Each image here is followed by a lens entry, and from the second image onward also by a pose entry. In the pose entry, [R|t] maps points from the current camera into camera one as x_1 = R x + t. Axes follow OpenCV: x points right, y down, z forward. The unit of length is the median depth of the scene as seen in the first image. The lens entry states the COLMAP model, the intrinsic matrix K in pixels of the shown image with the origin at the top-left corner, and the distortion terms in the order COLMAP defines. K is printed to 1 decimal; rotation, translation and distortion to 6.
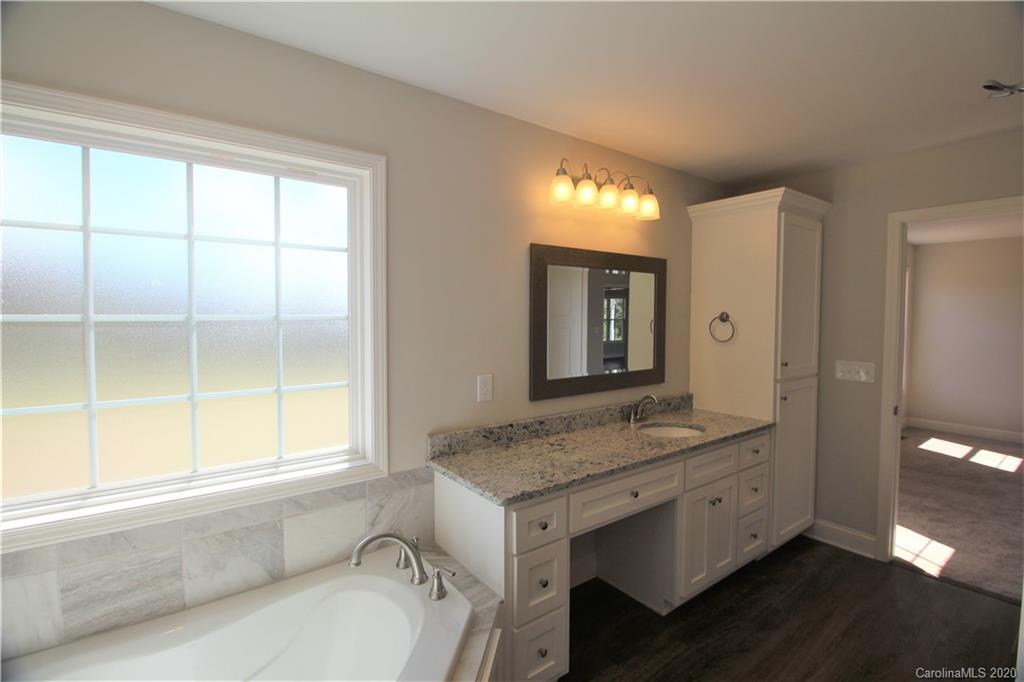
lens RADIAL K [[476.3, 0, 515.0], [0, 476.3, 331.1], [0, 0, 1]] dist [0.000890, -0.013121]
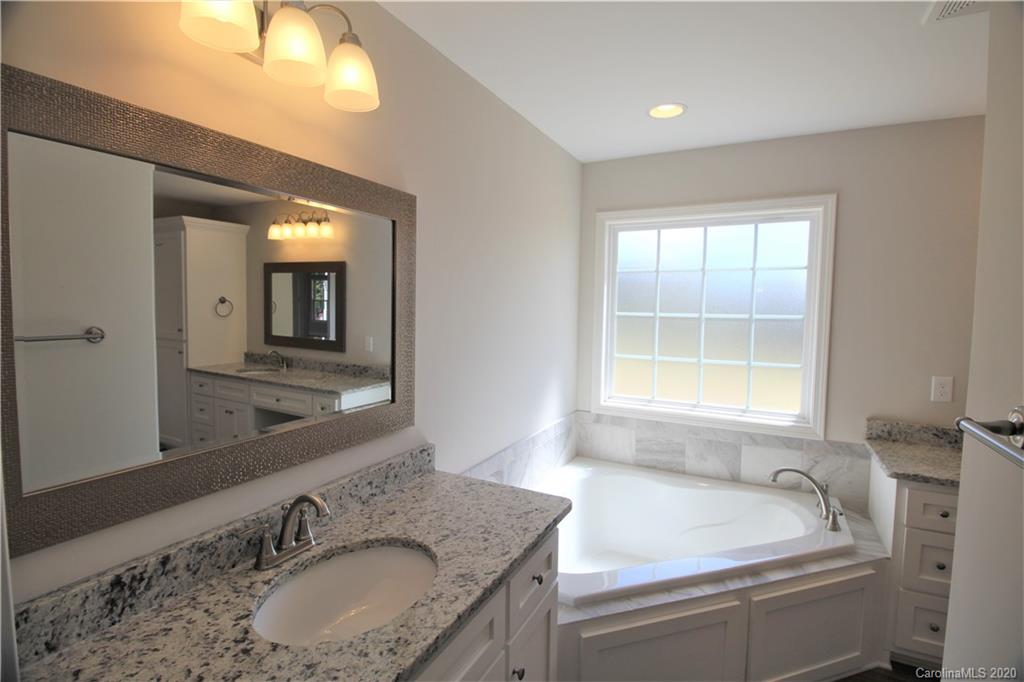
lens RADIAL K [[476.3, 0, 515.0], [0, 476.3, 331.1], [0, 0, 1]] dist [0.000890, -0.013121]
pose [[0.411005, 0.047362, -0.910402, 0.586267], [-0.048510, 0.998371, 0.030038, 0.009784], [0.910341, 0.031818, 0.412633, -0.325395]]
